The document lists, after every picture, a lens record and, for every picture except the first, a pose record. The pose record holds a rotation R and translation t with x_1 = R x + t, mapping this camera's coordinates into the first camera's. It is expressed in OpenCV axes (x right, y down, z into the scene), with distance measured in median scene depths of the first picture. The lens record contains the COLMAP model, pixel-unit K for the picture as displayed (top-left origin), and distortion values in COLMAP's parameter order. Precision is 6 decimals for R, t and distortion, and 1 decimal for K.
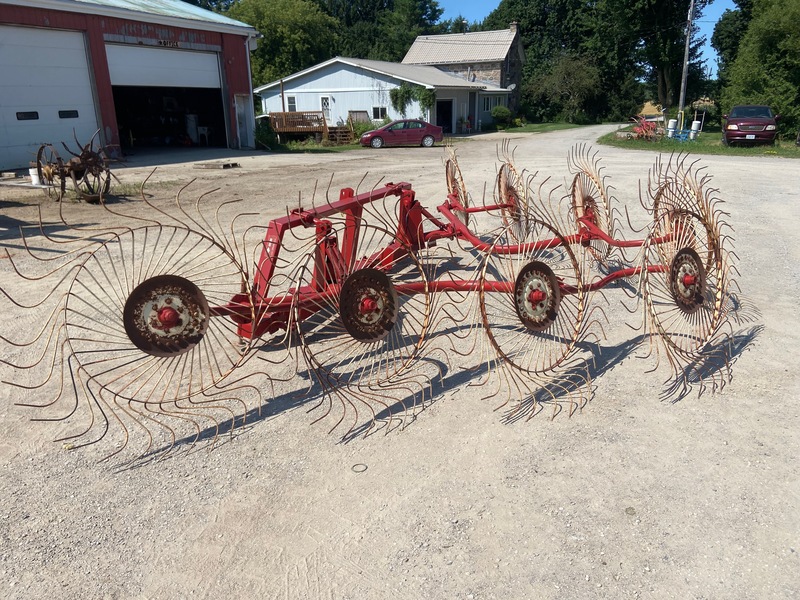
lens RADIAL K [[598.3, 0, 400.8], [0, 598.3, 301.2], [0, 0, 1]] dist [0.063261, -0.074078]
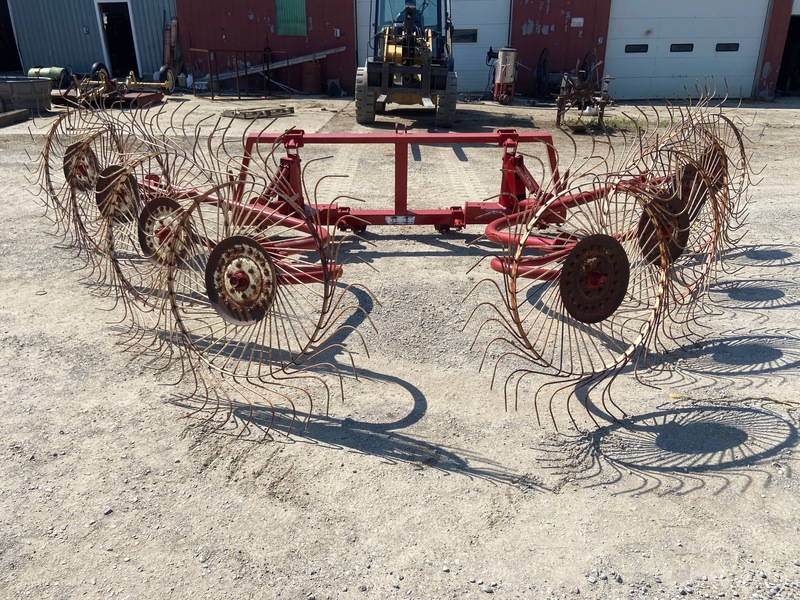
lens RADIAL K [[598.3, 0, 402.1], [0, 598.3, 298.6], [0, 0, 1]] dist [0.063261, -0.074078]
pose [[0.401487, 0.363904, -0.840465, 0.192900], [-0.284166, 0.921881, 0.263411, -0.043129], [0.870665, 0.133076, 0.473532, 0.134796]]
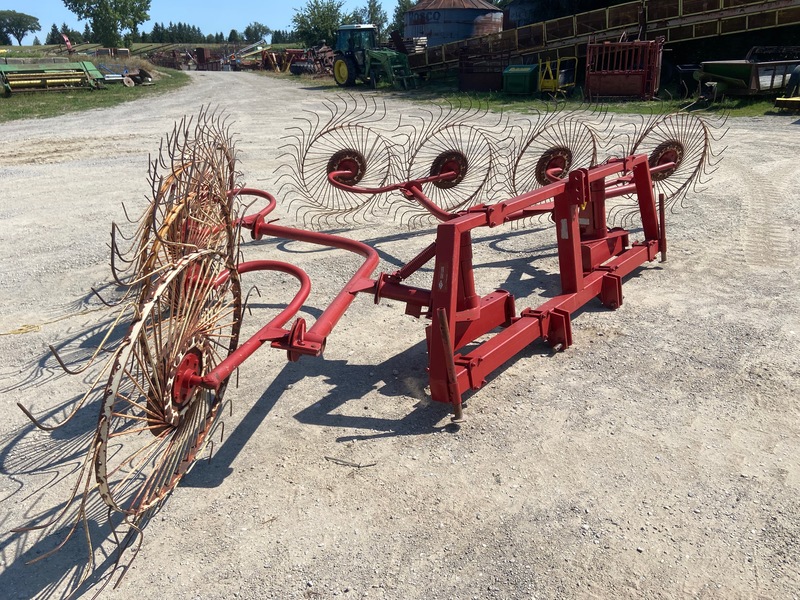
lens RADIAL K [[598.3, 0, 397.9], [0, 598.3, 303.3], [0, 0, 1]] dist [0.063261, -0.074078]
pose [[-0.954037, -0.099072, 0.282839, -0.025238], [0.105376, 0.772614, 0.626070, -0.123889], [-0.280552, 0.627098, -0.726663, 0.389100]]
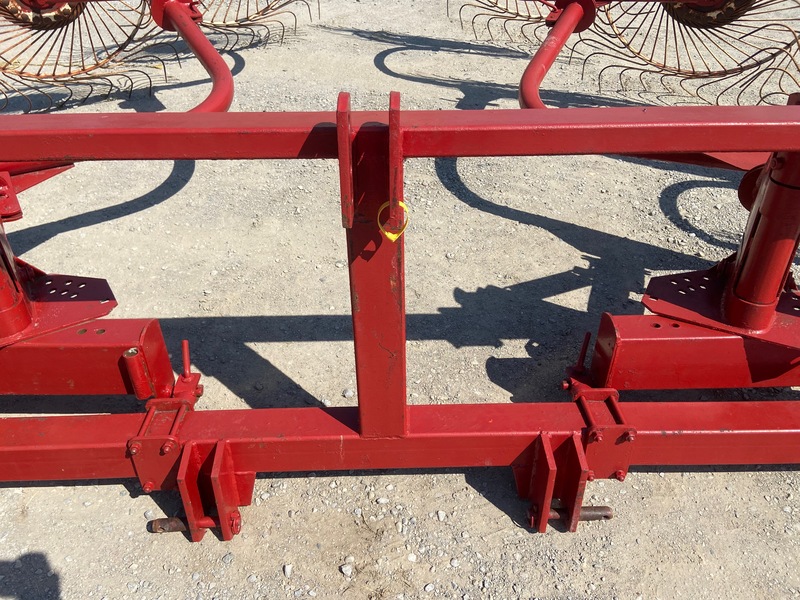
lens RADIAL K [[598.3, 0, 399.2], [0, 598.3, 305.4], [0, 0, 1]] dist [0.063261, -0.074078]
pose [[-0.395181, -0.623319, 0.674764, -0.059527], [0.283486, 0.615948, 0.735013, -0.064854], [-0.873767, 0.481749, -0.066709, 0.241464]]
